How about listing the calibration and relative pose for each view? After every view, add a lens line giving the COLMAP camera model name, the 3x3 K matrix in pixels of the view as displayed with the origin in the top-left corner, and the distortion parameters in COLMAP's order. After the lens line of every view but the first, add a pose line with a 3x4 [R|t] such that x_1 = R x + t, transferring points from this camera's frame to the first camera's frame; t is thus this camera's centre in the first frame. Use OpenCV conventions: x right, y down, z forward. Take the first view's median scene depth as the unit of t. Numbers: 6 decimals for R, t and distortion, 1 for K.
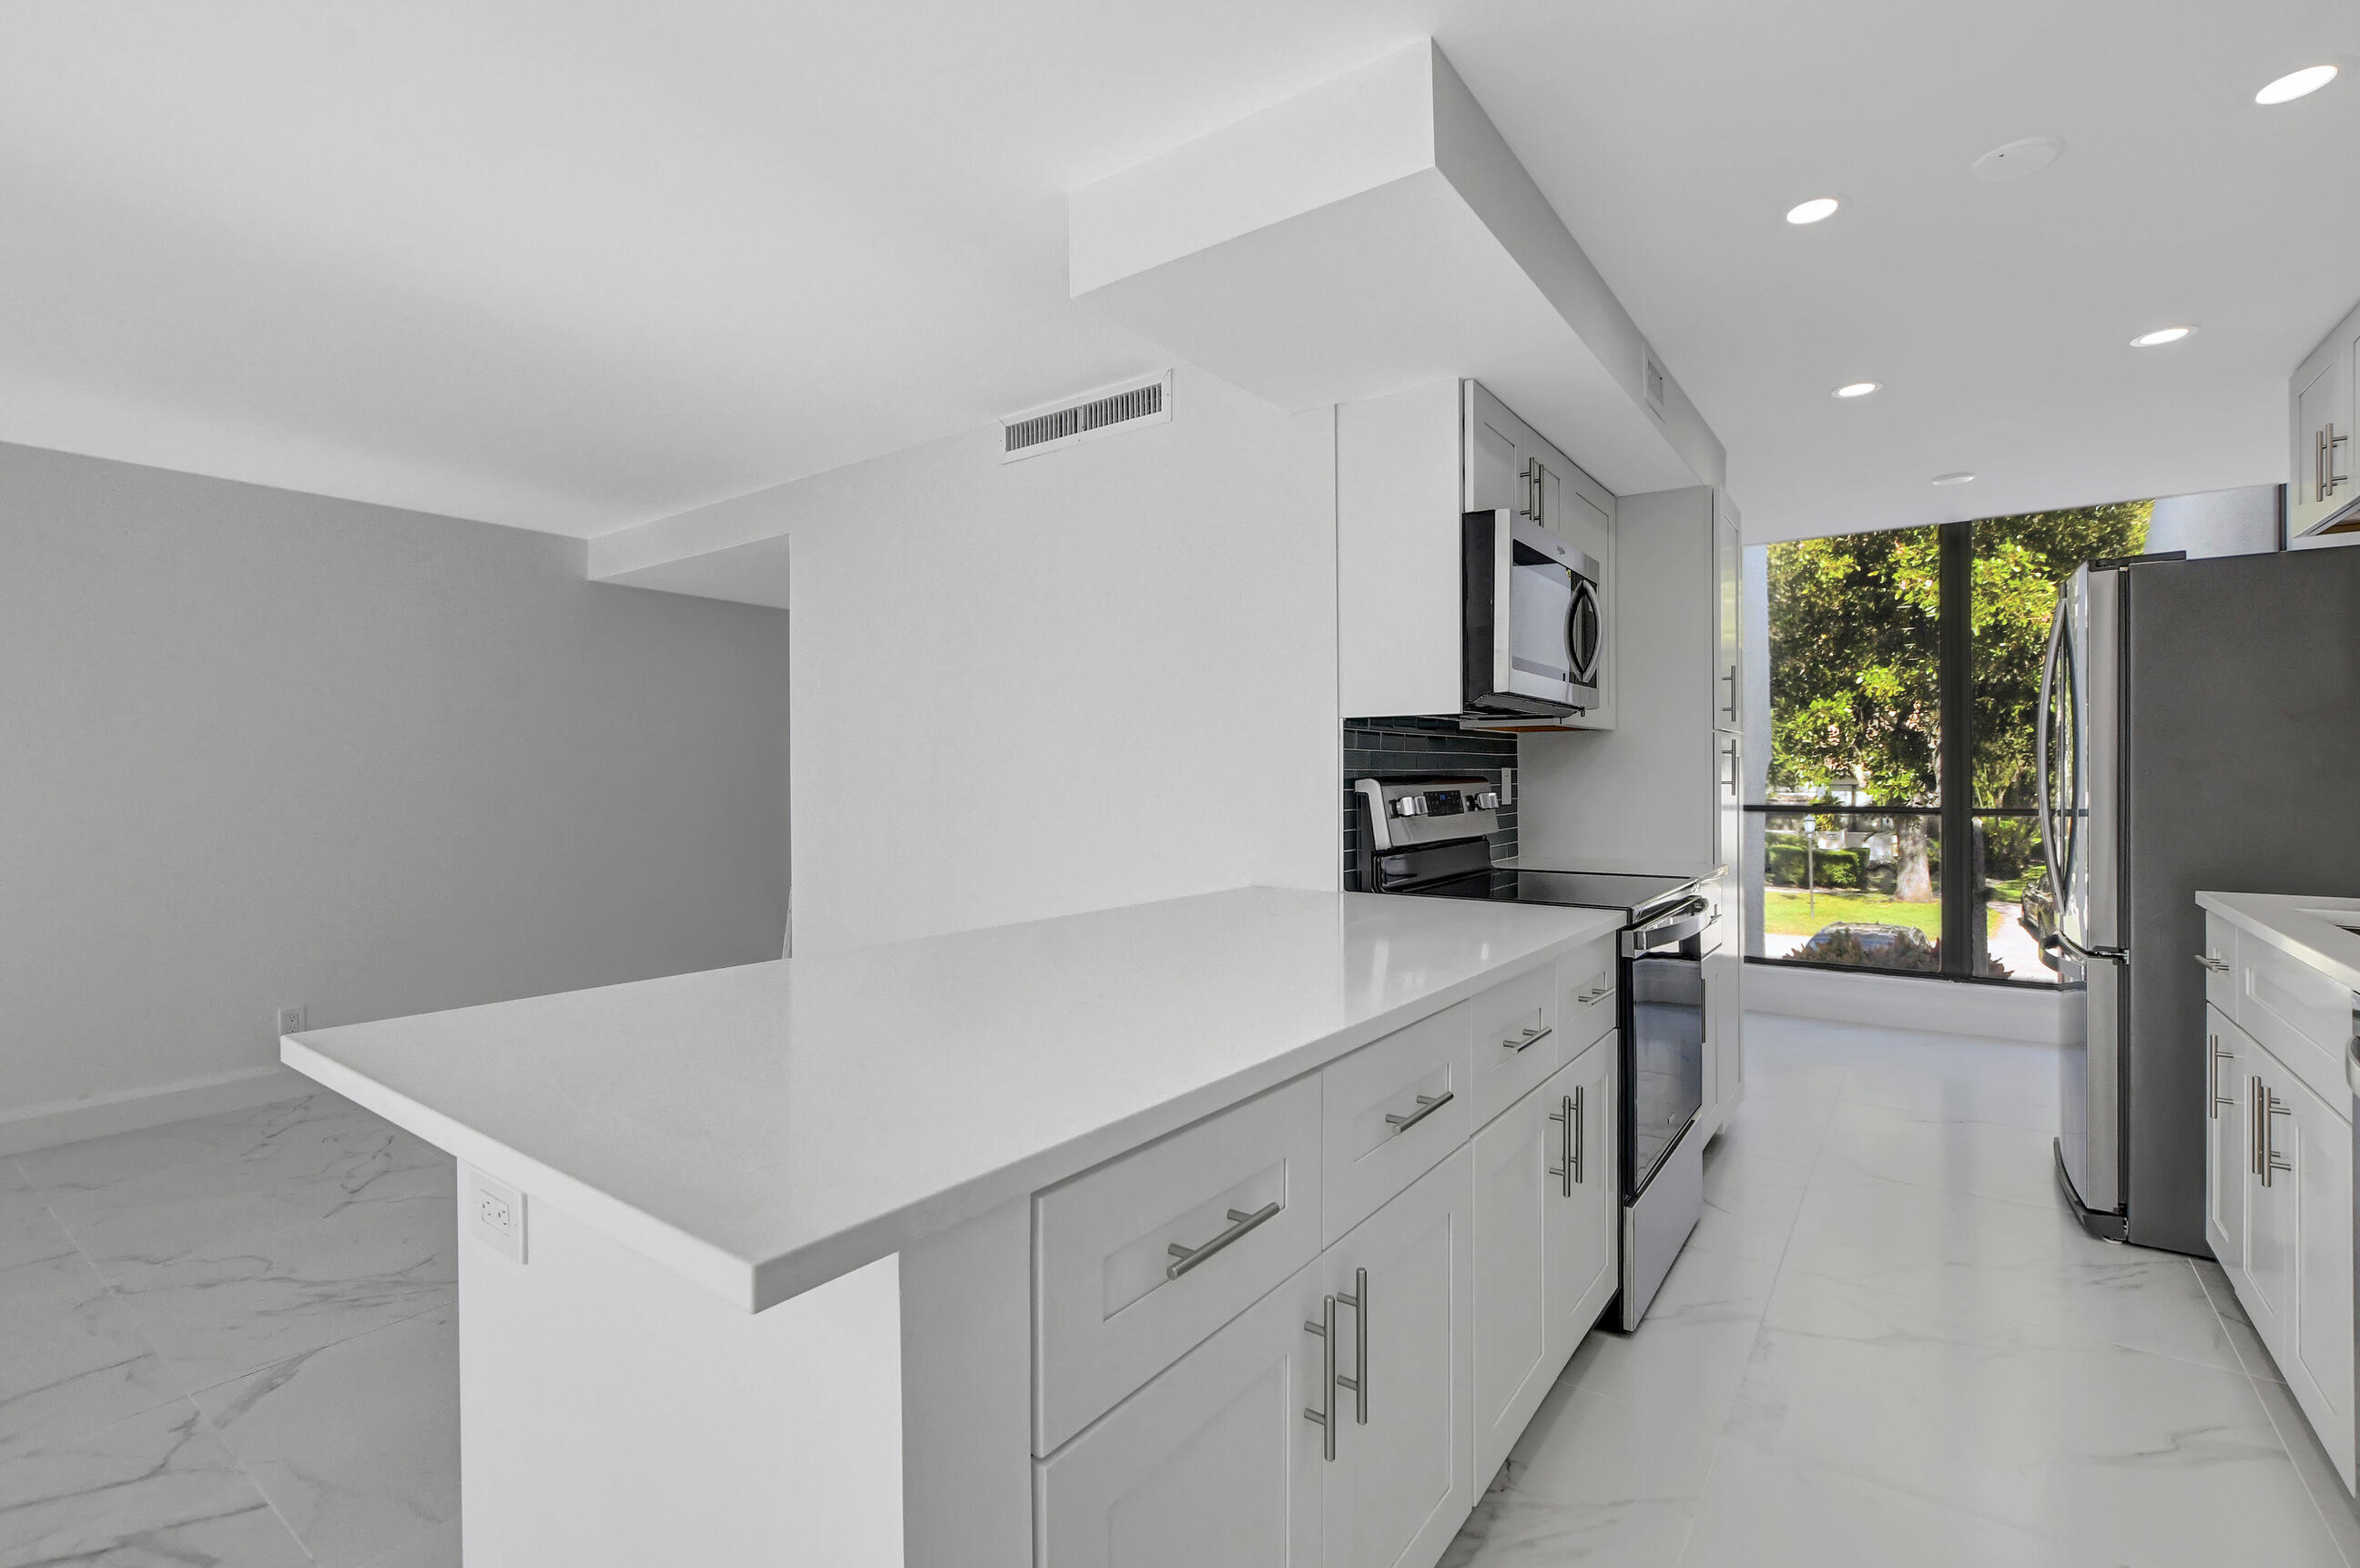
lens RADIAL K [[1069.8, 0, 1180.0], [0, 1069.8, 784.0], [0, 0, 1]] dist [0.002085, 0.000418]
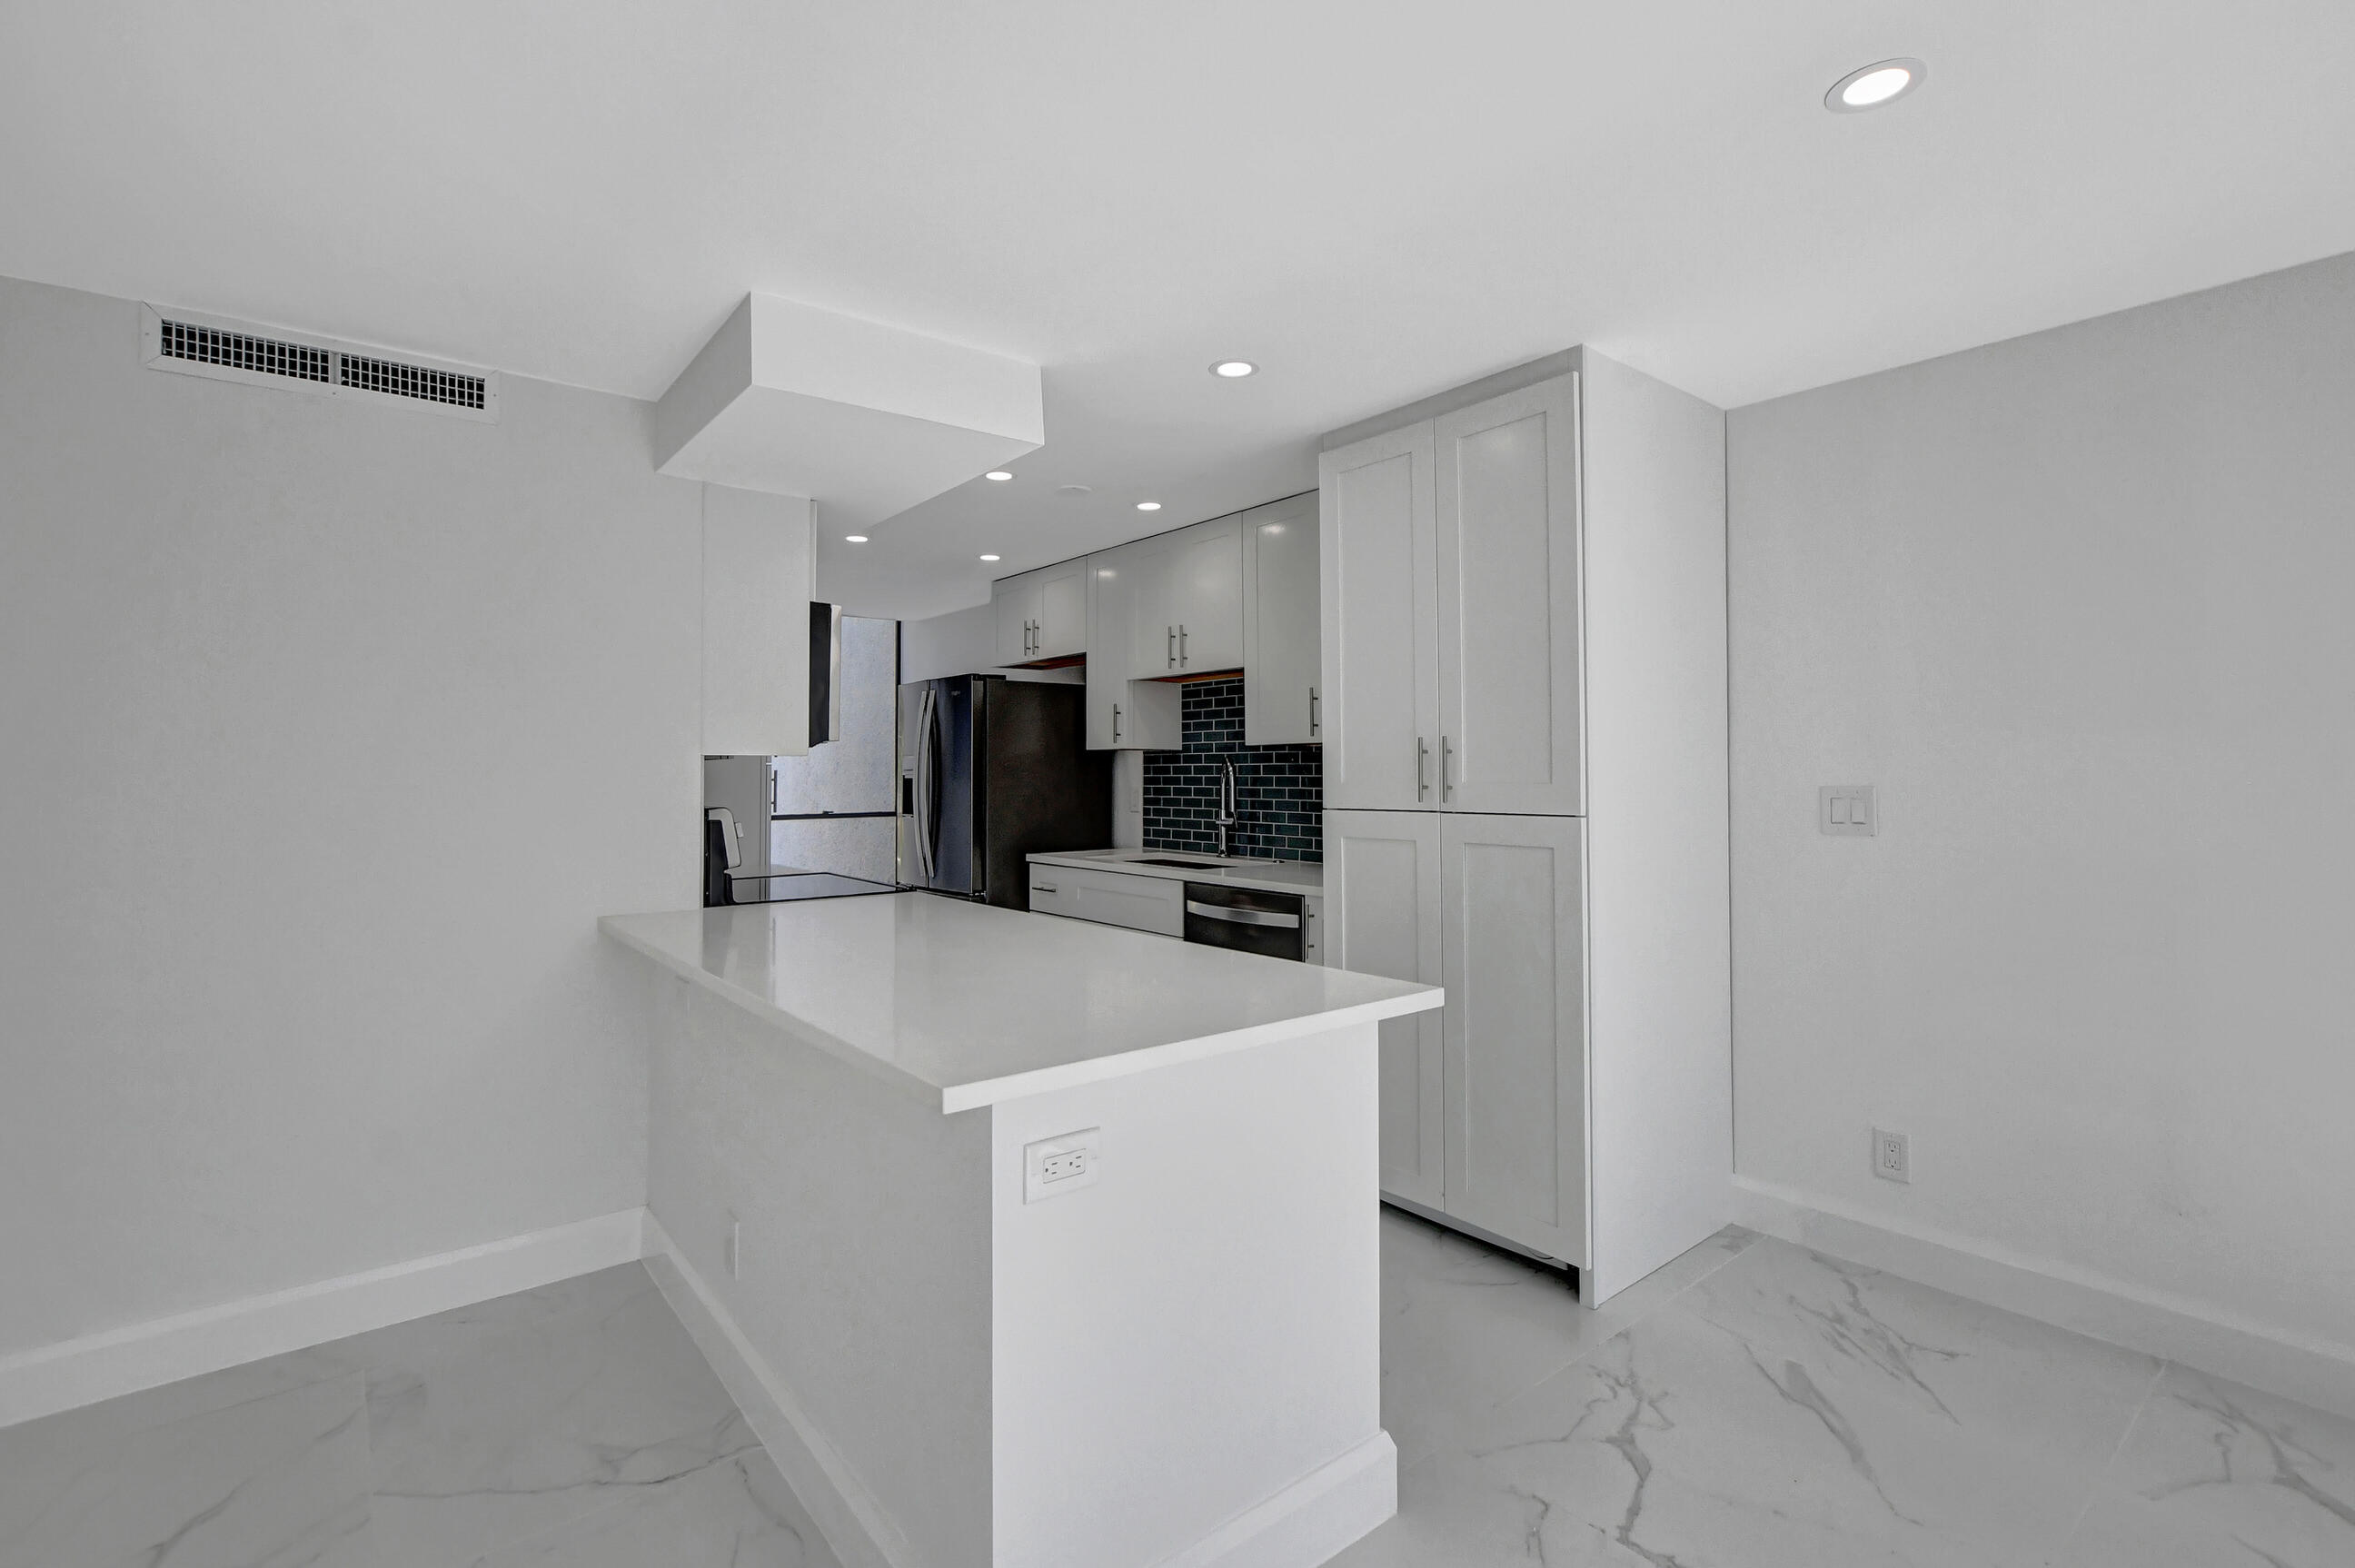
lens RADIAL K [[1067.5, 0, 1177.5], [0, 1067.5, 784.0], [0, 0, 1]] dist [0.002085, 0.000418]
pose [[0.276170, -0.004922, 0.961096, -0.213007], [0.011723, 0.999930, 0.001752, -0.007007], [-0.961037, 0.010784, 0.276209, 0.053332]]
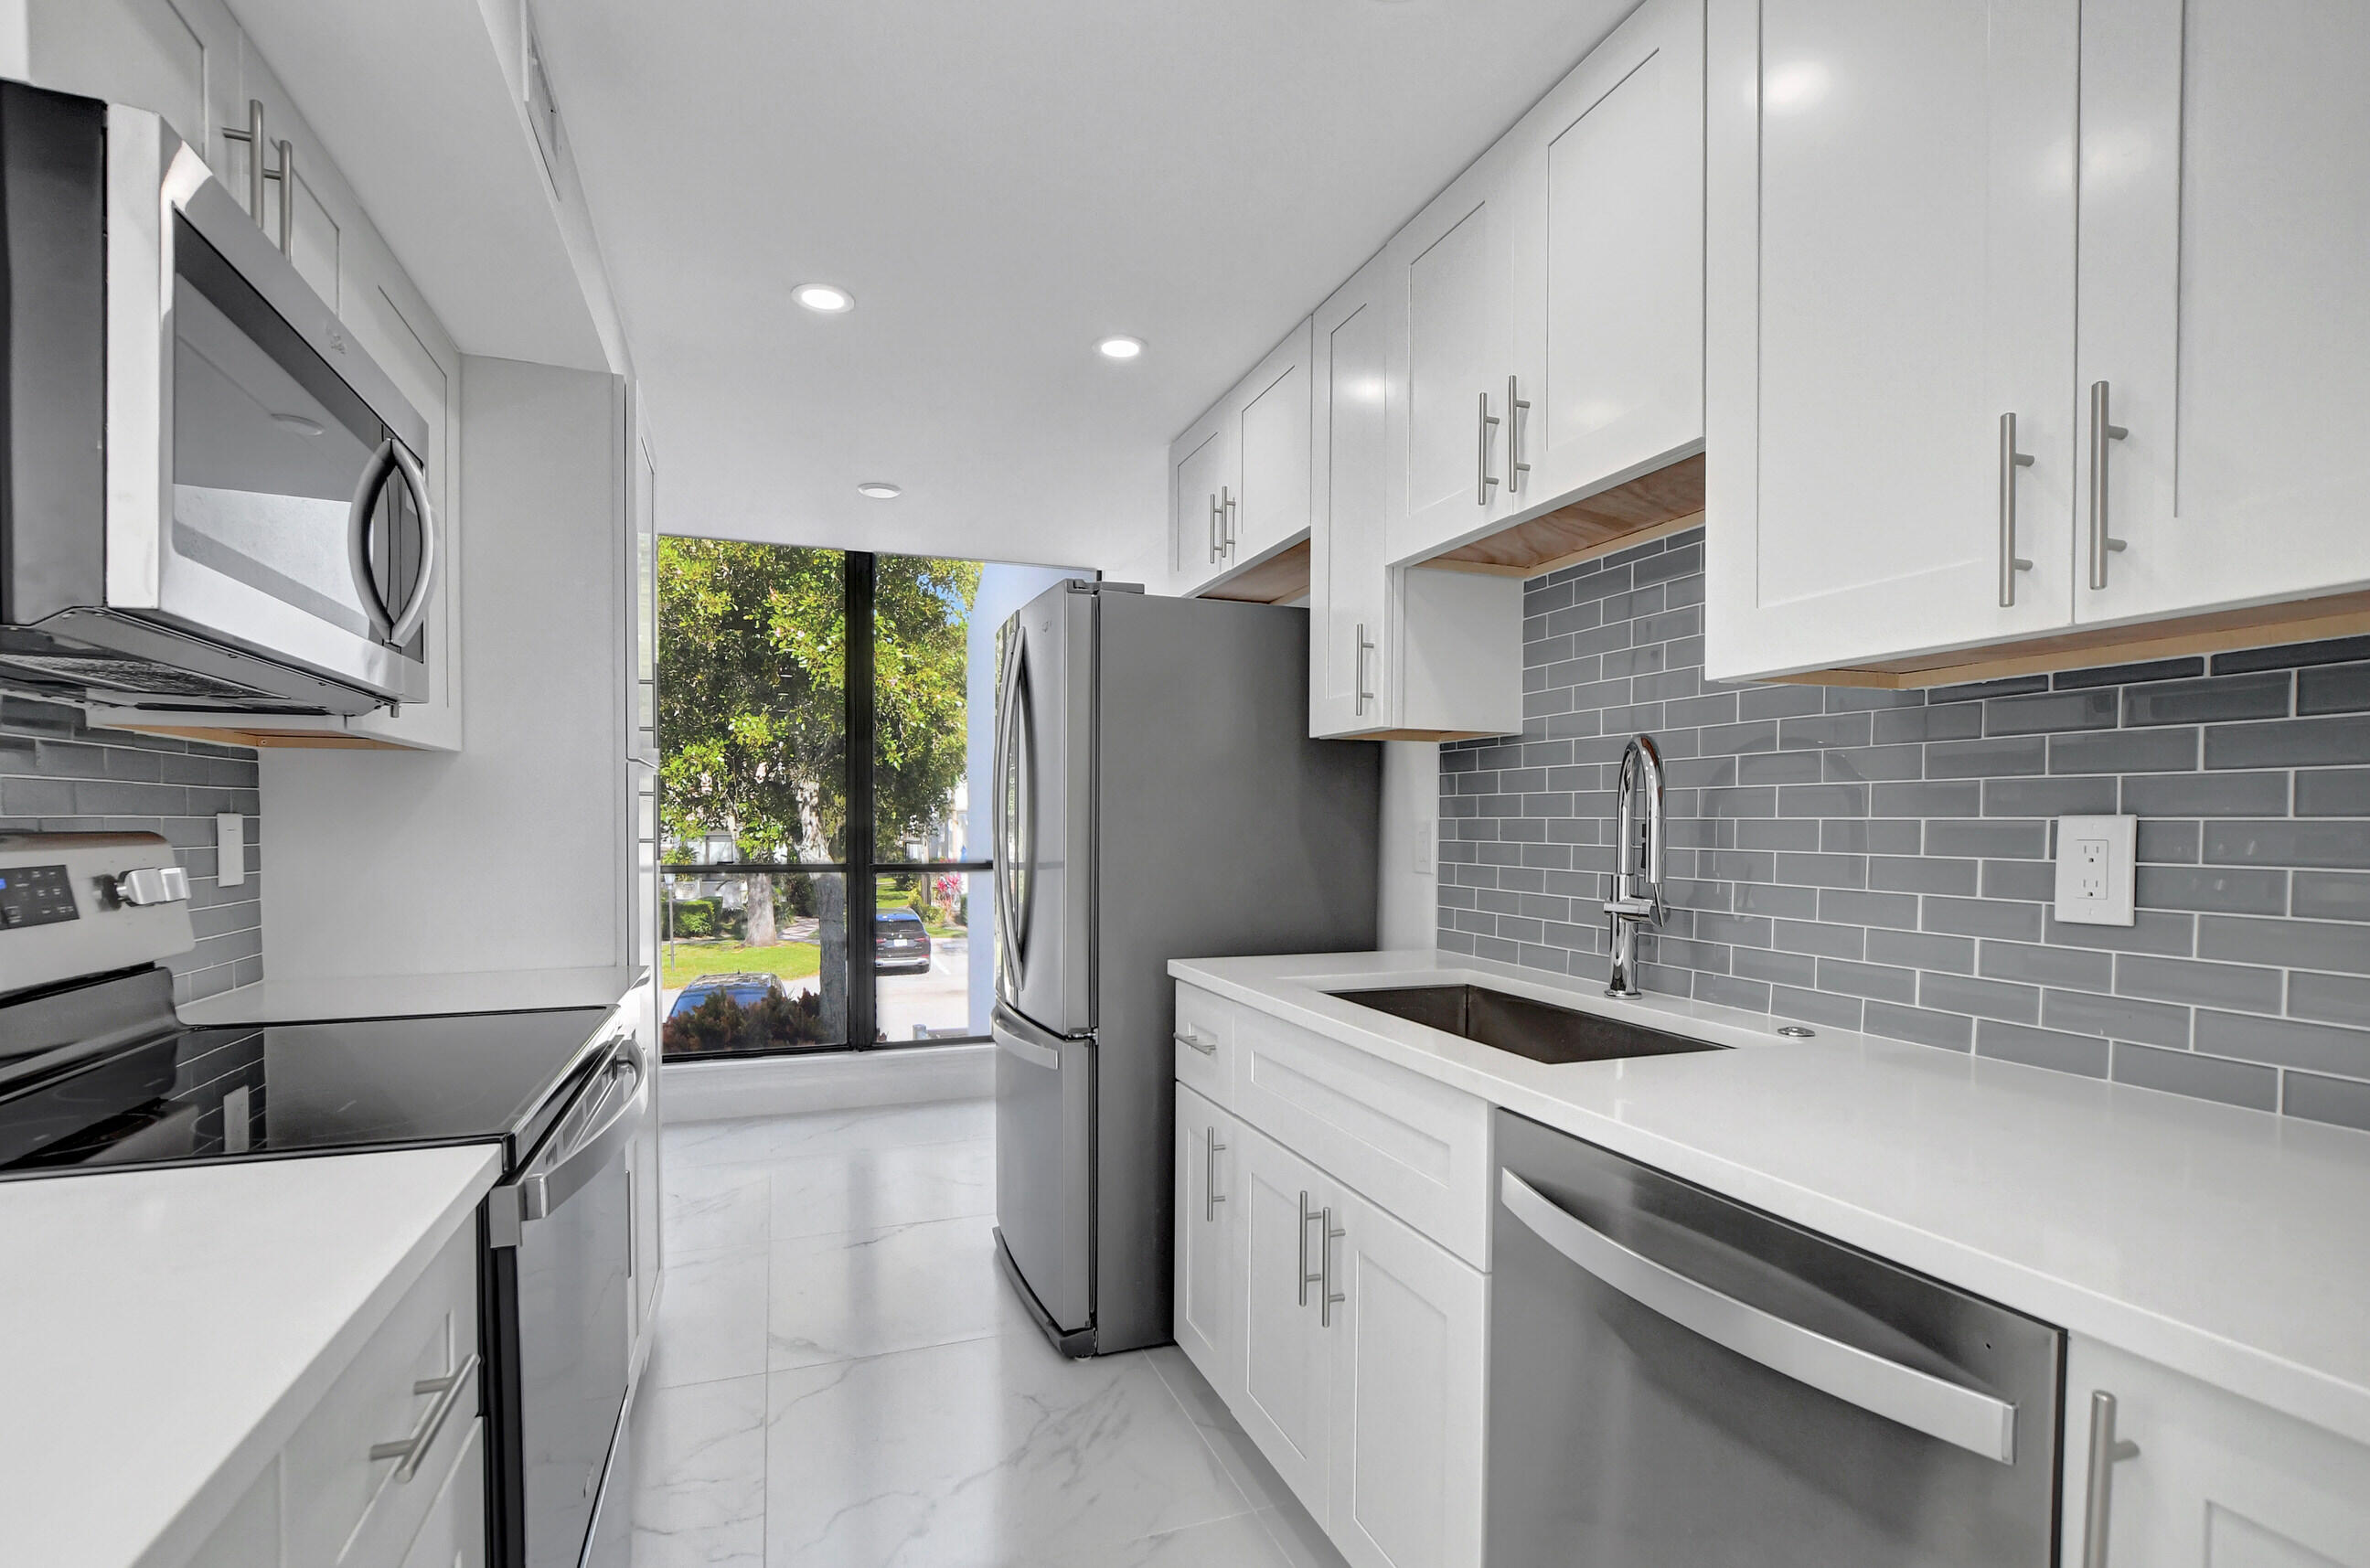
lens RADIAL K [[1117.1, 0, 1184.2], [0, 1117.1, 845.7], [0, 0, 1]] dist [-0.020156, -0.000393]
pose [[0.565939, -0.009656, 0.824391, 0.047028], [0.001520, 0.999942, 0.010669, -0.001766], [-0.824446, -0.004785, 0.565920, 0.118853]]
